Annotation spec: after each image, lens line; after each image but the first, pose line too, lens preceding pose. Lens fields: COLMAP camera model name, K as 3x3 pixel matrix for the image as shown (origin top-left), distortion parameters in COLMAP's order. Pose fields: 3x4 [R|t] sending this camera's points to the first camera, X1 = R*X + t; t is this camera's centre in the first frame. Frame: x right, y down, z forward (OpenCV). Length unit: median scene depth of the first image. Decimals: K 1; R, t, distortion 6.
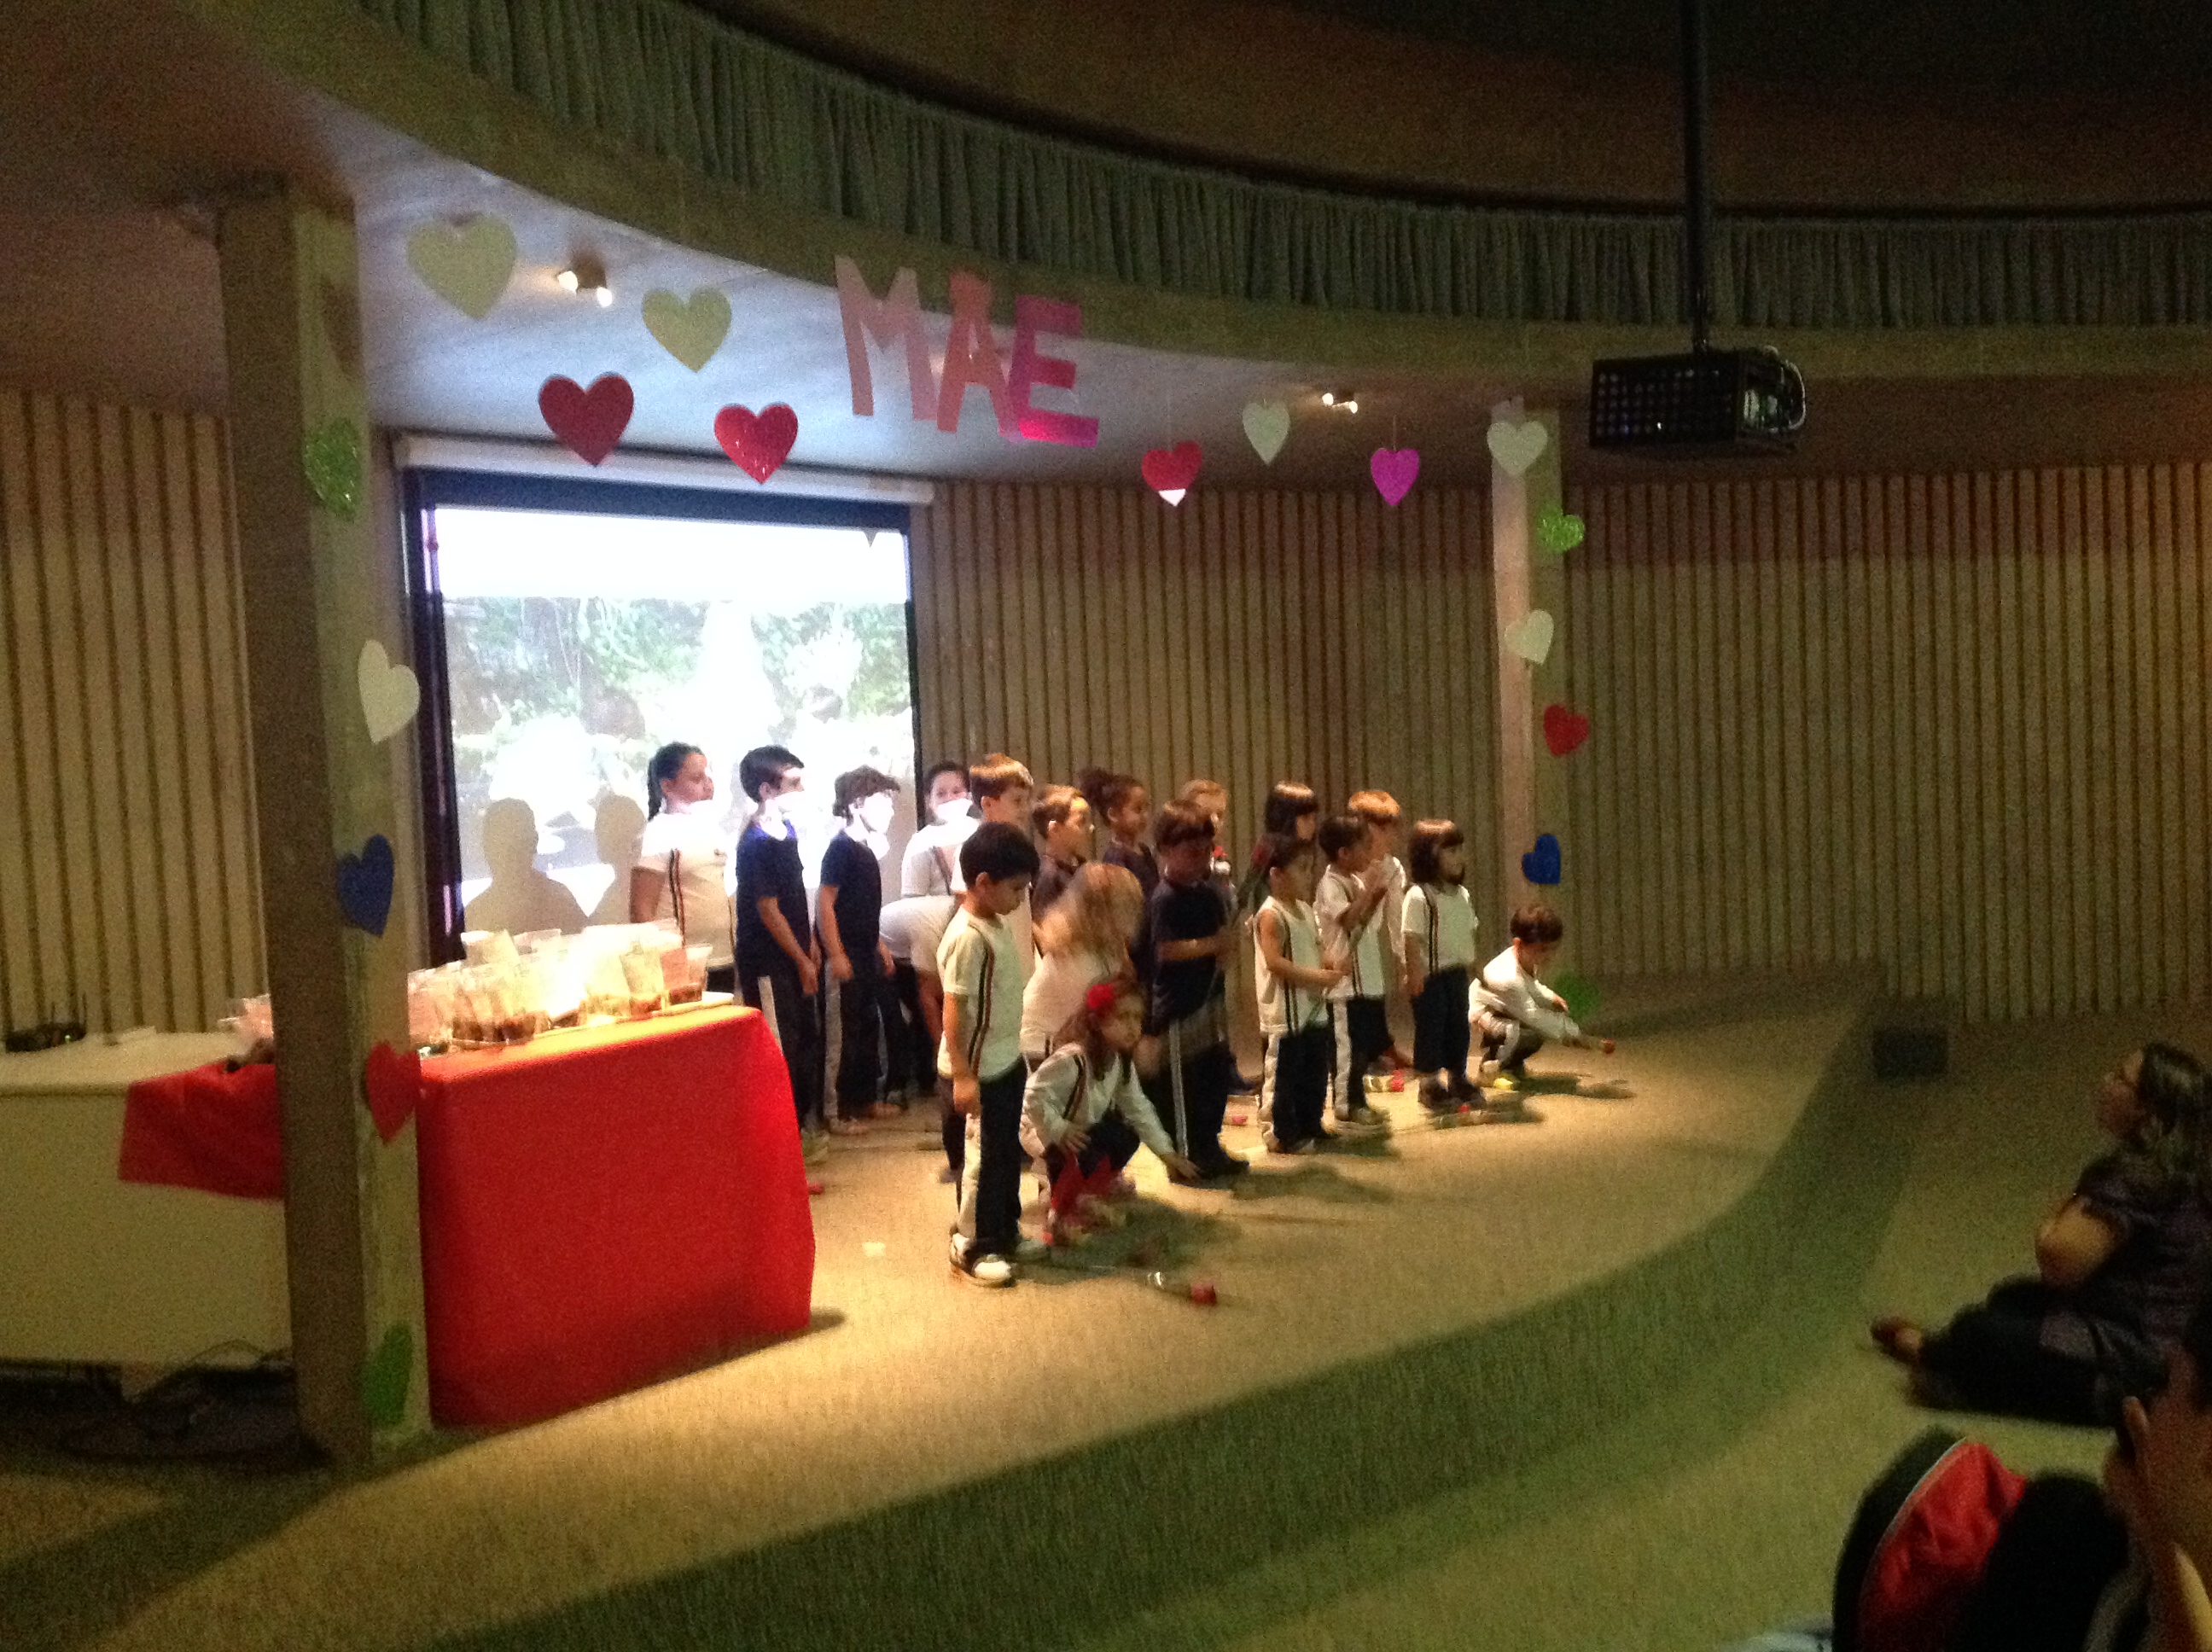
lens RADIAL K [[2165.4, 0, 1106.7], [0, 2165.4, 807.9], [0, 0, 1]] dist [0.204210, -0.501619]
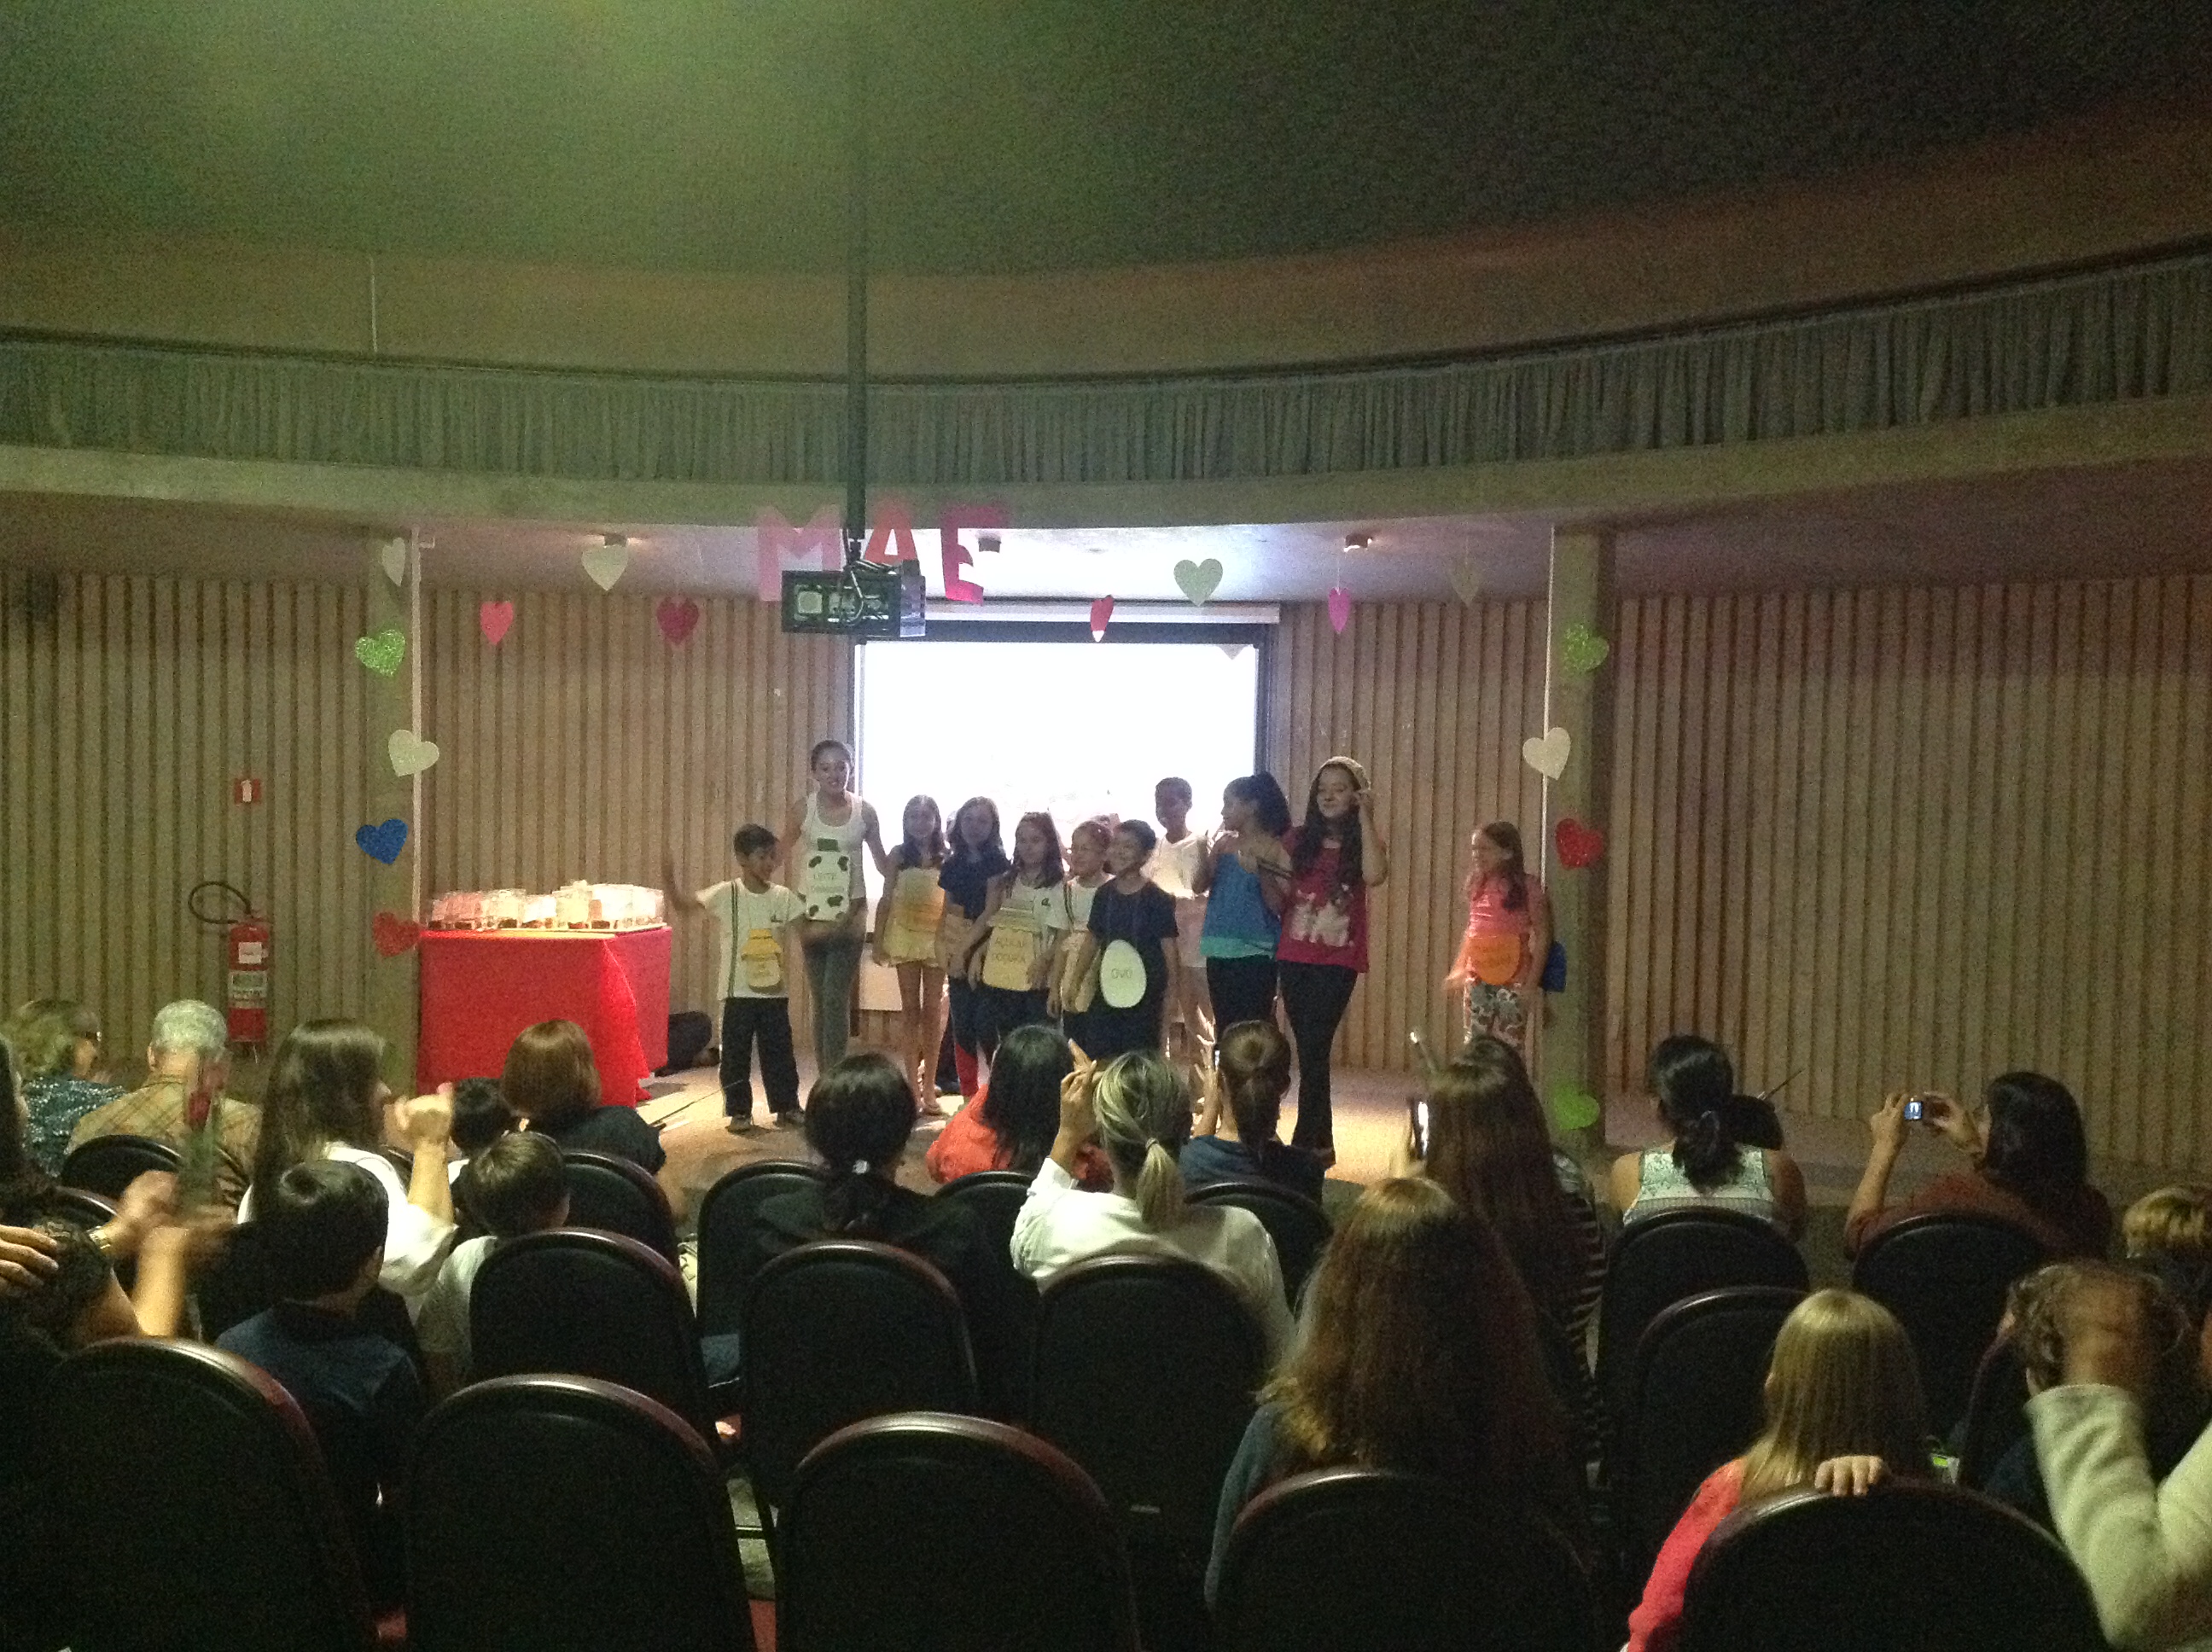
lens RADIAL K [[2167.0, 0, 1111.4], [0, 2167.0, 818.7], [0, 0, 1]] dist [0.202692, -0.481599]
pose [[0.456145, 0.081086, -0.886203, 1.020549], [-0.081849, 0.995442, 0.048952, -0.080045], [0.886133, 0.050205, 0.460703, 0.328618]]
